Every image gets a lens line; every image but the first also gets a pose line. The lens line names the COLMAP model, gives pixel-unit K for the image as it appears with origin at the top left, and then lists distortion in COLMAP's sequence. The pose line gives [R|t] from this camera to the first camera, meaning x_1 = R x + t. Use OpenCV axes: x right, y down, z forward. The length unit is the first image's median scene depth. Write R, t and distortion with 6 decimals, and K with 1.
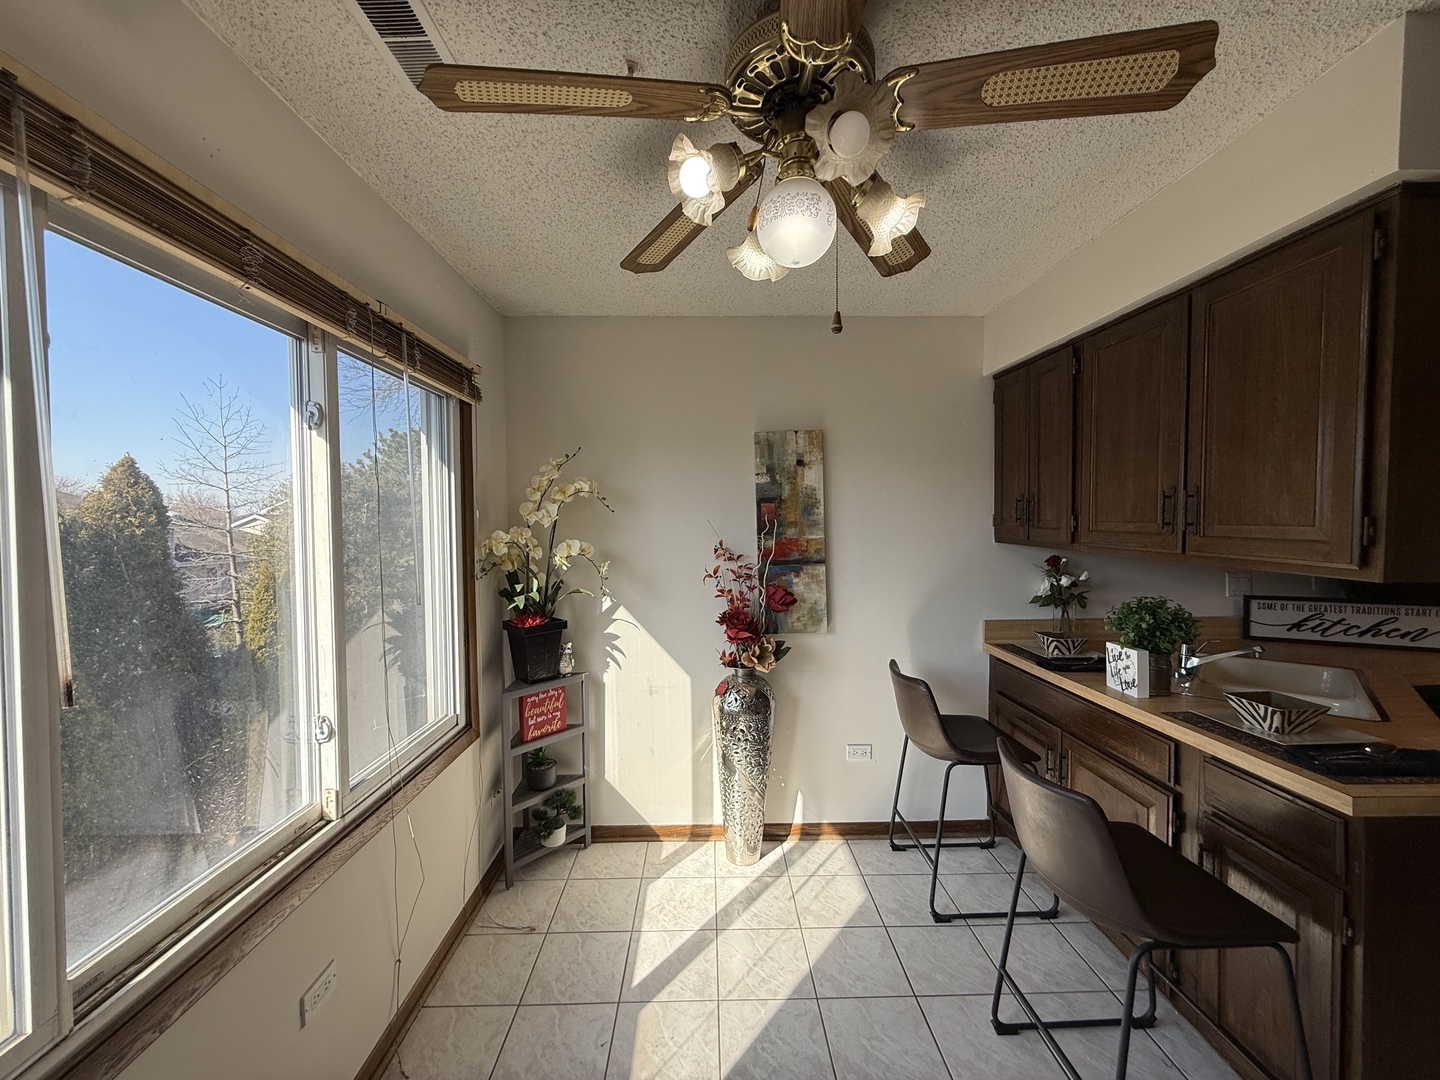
lens RADIAL K [[572.3, 0, 717.1], [0, 572.3, 538.0], [0, 0, 1]] dist [-0.000052, 0.000212]
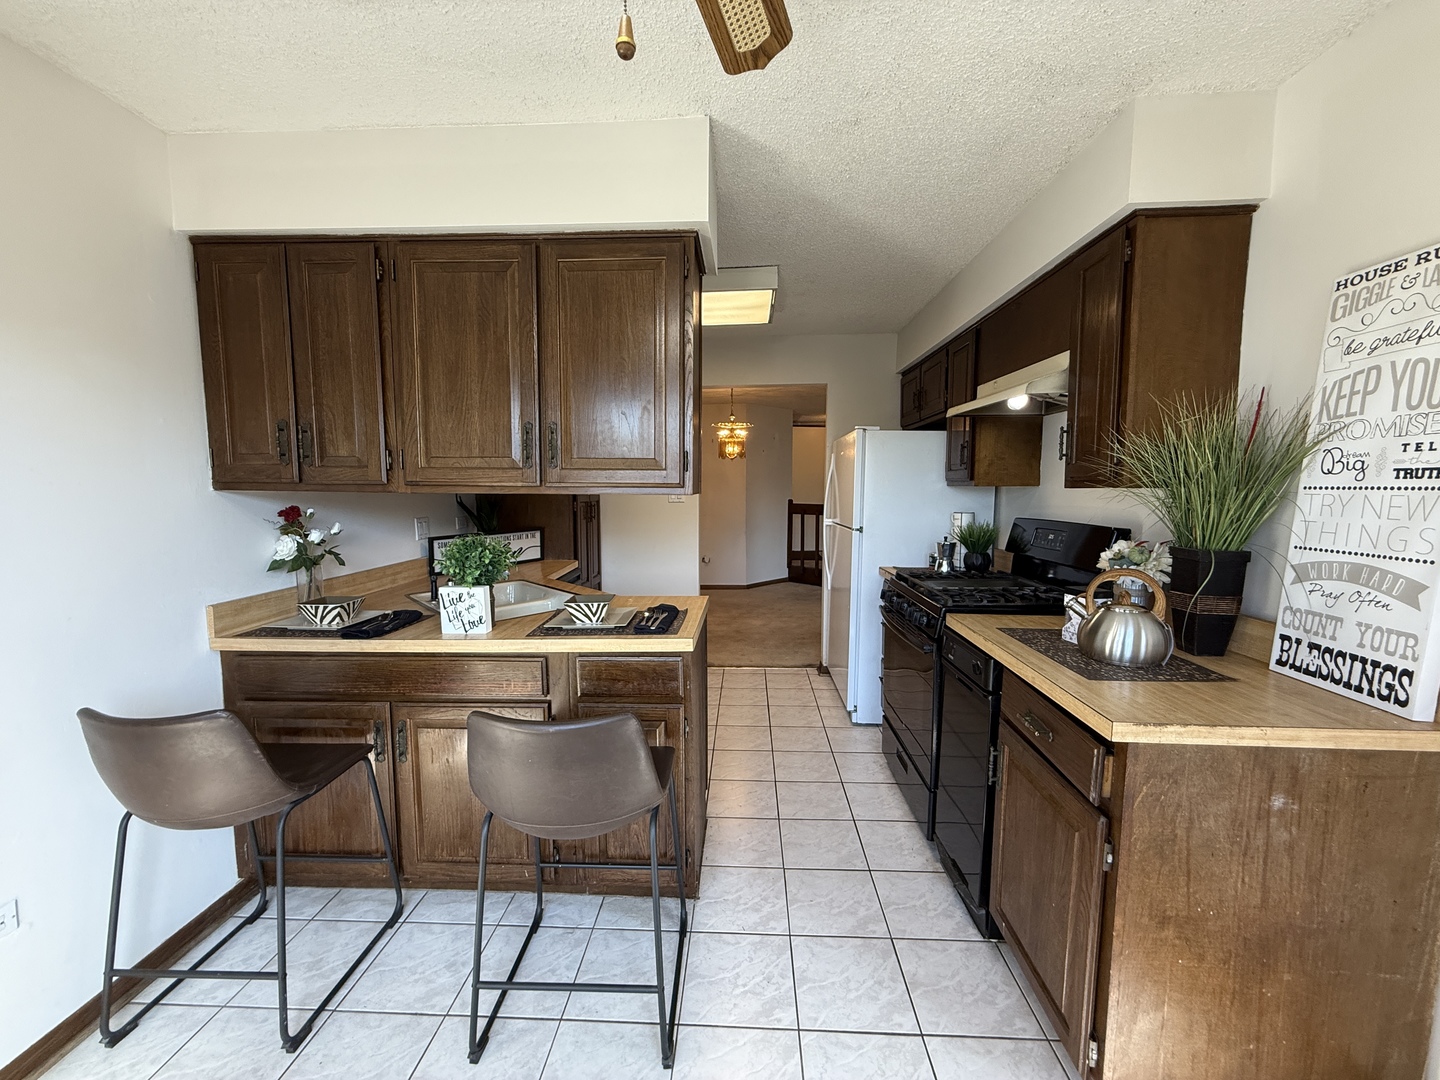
lens RADIAL K [[575.1, 0, 717.8], [0, 575.1, 537.3], [0, 0, 1]] dist [0.000066, 0.000085]
pose [[0.074553, -0.081254, 0.993901, -0.172193], [0.034881, 0.996277, 0.078832, 0.033257], [-0.996607, 0.028792, 0.077109, 0.379445]]
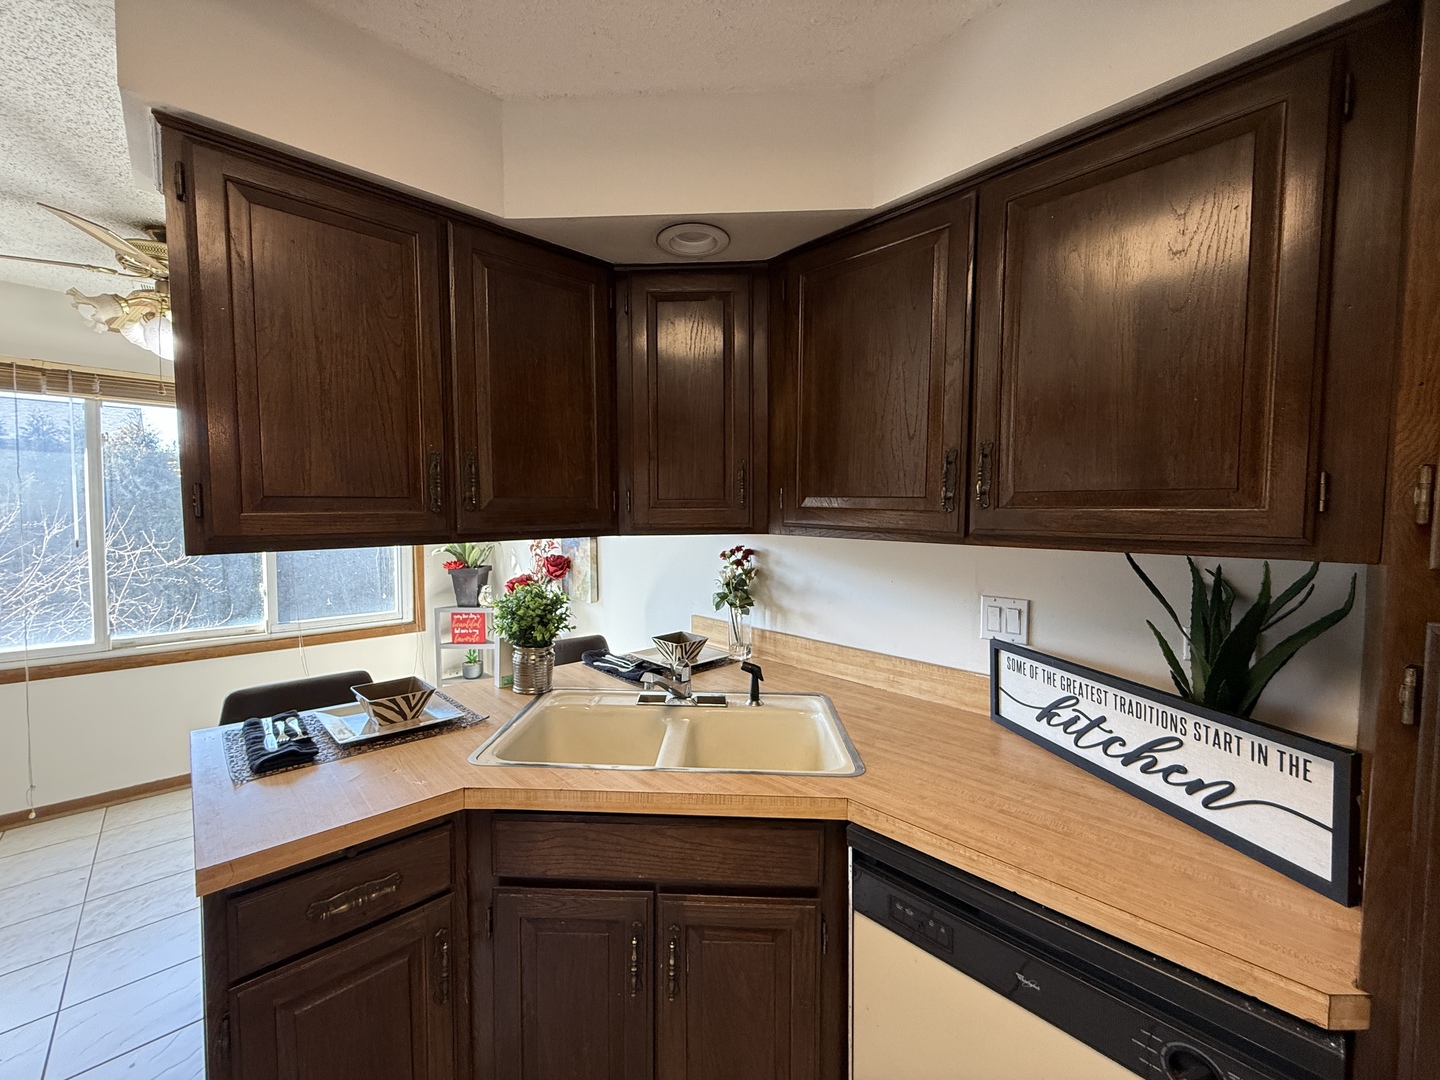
lens RADIAL K [[584.1, 0, 712.6], [0, 584.1, 535.1], [0, 0, 1]] dist [-0.000880, 0.000123]
pose [[0.659955, 0.046323, -0.749876, 1.261517], [-0.031846, 0.998925, 0.033680, -0.011827], [0.750630, 0.001653, 0.660721, 0.463389]]
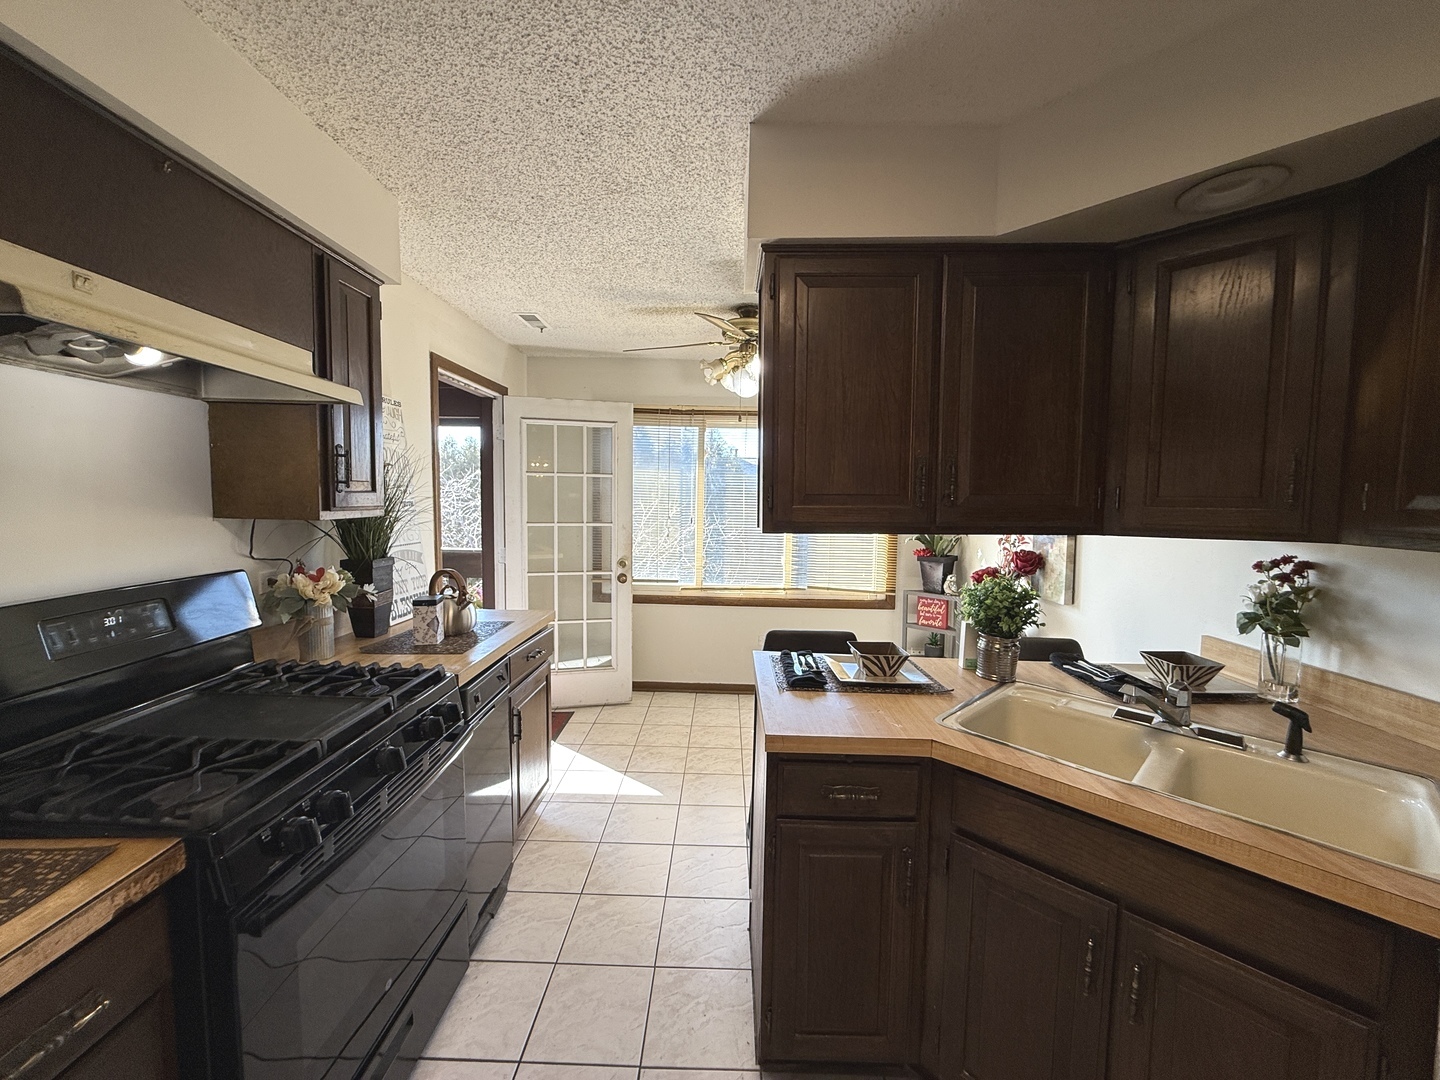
lens RADIAL K [[575.1, 0, 717.8], [0, 575.1, 537.3], [0, 0, 1]] dist [0.000066, 0.000085]
pose [[-0.035422, 0.082314, -0.995977, 1.314793], [-0.043438, 0.995533, 0.083822, -0.016224], [0.998428, 0.046233, -0.031689, 0.434268]]
